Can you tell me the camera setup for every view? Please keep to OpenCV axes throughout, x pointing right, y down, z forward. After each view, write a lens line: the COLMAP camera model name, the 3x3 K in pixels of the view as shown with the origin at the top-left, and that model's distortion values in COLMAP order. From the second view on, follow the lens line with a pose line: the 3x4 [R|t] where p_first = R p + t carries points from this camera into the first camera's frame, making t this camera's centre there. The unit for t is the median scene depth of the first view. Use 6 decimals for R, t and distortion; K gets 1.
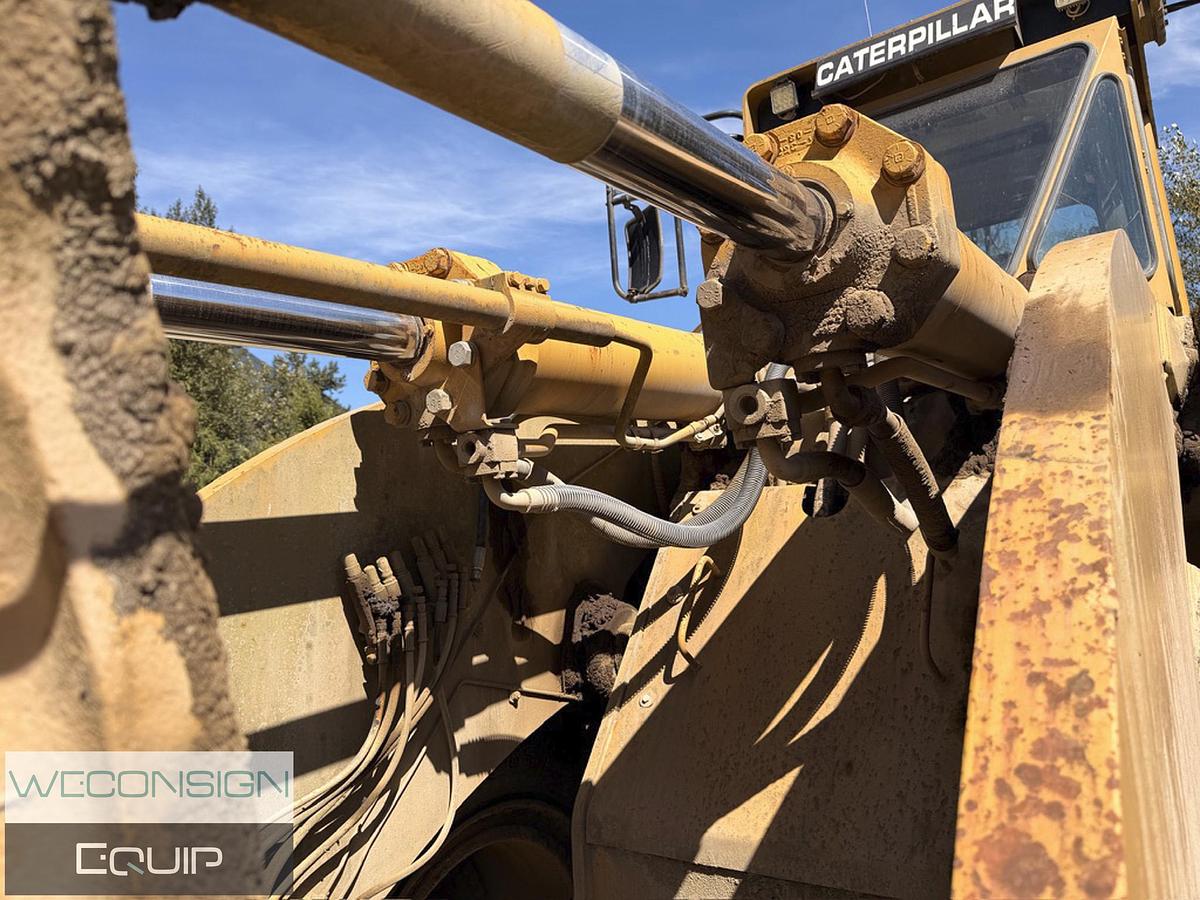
lens RADIAL K [[840.0, 0, 596.2], [0, 840.0, 438.7], [0, 0, 1]] dist [0.067683, -0.068040]
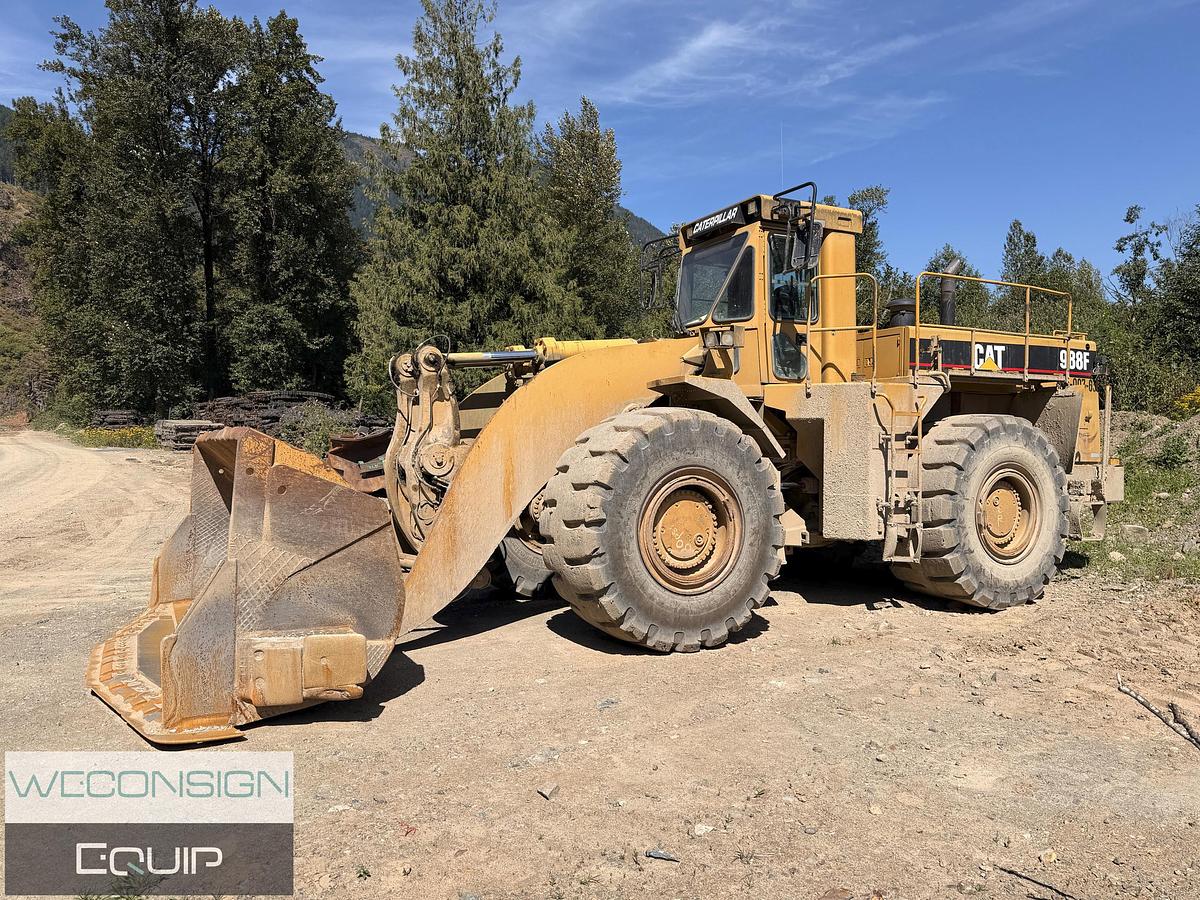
lens RADIAL K [[856.5, 0, 588.7], [0, 856.5, 442.0], [0, 0, 1]] dist [0.037274, -0.044495]
pose [[0.892835, 0.044040, -0.448226, 2.130892], [0.029133, 0.987476, 0.155056, -0.342109], [0.449441, -0.151498, 0.880370, -2.901592]]
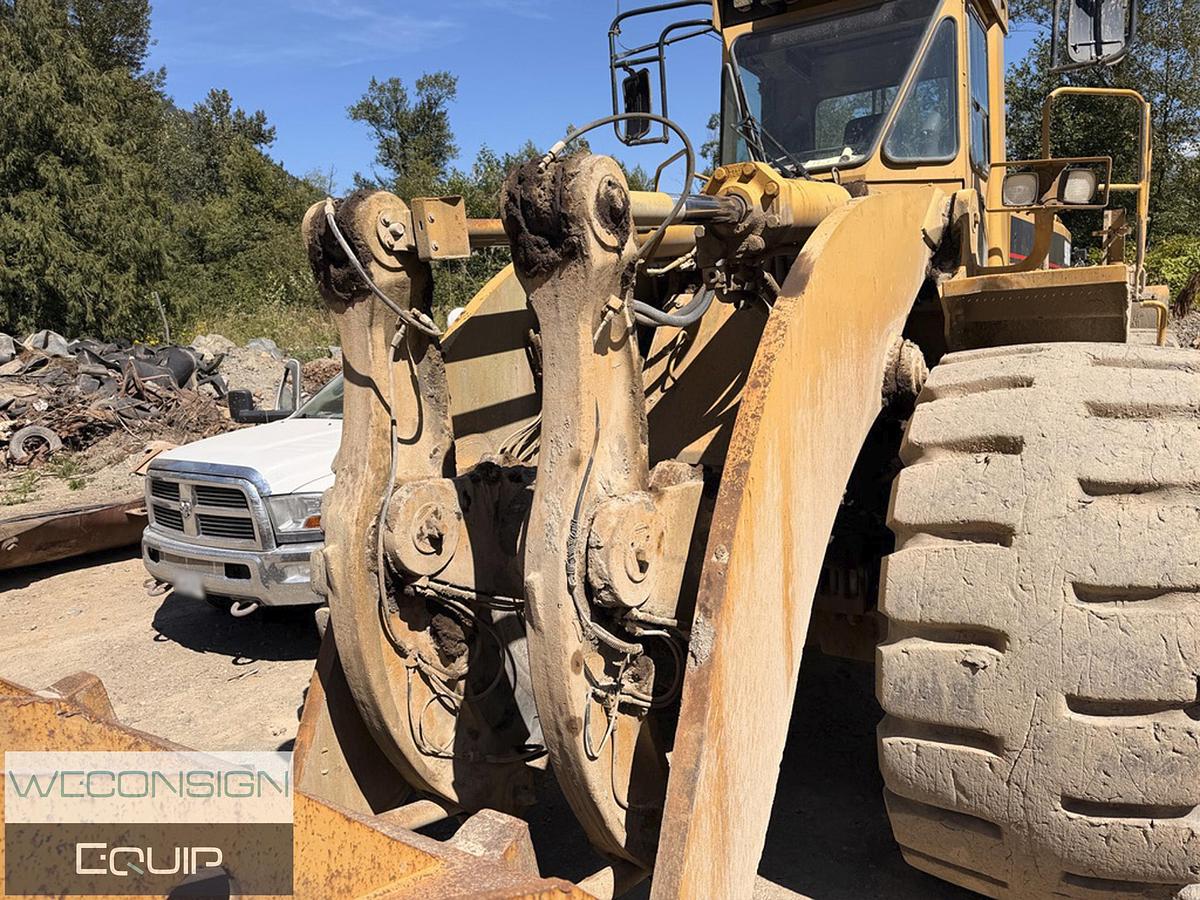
lens RADIAL K [[841.1, 0, 600.0], [0, 841.1, 450.0], [0, 0, 1]] dist [0.086052, -0.112276]
pose [[0.997598, -0.004068, 0.069149, -0.202812], [-0.015555, 0.959623, 0.280859, -0.143076], [-0.067499, -0.281260, 0.957255, -0.955010]]
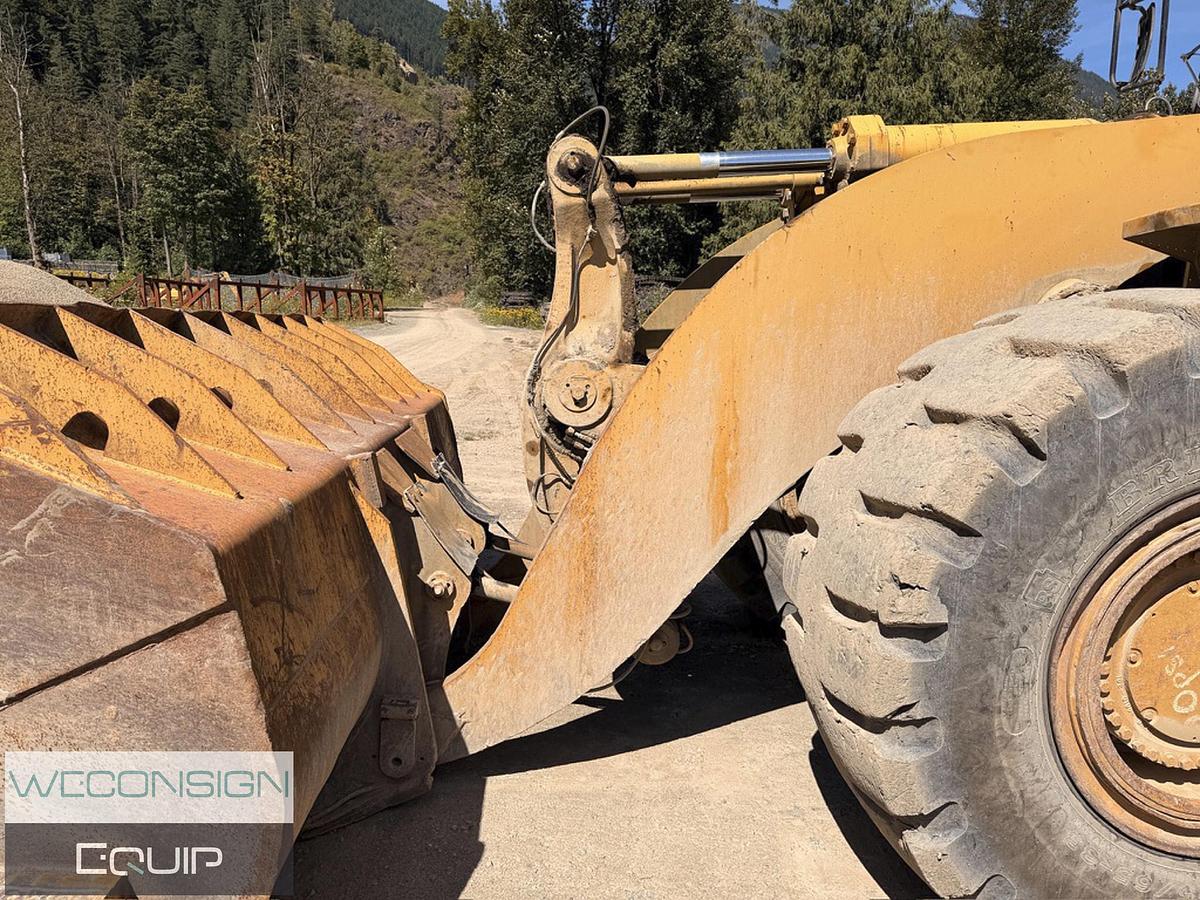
lens RADIAL K [[841.1, 0, 600.0], [0, 841.1, 450.0], [0, 0, 1]] dist [0.086052, -0.112276]
pose [[0.624157, 0.187506, -0.758465, 1.226727], [0.044138, 0.960762, 0.273840, -0.063625], [0.780051, -0.204396, 0.591390, -0.946900]]
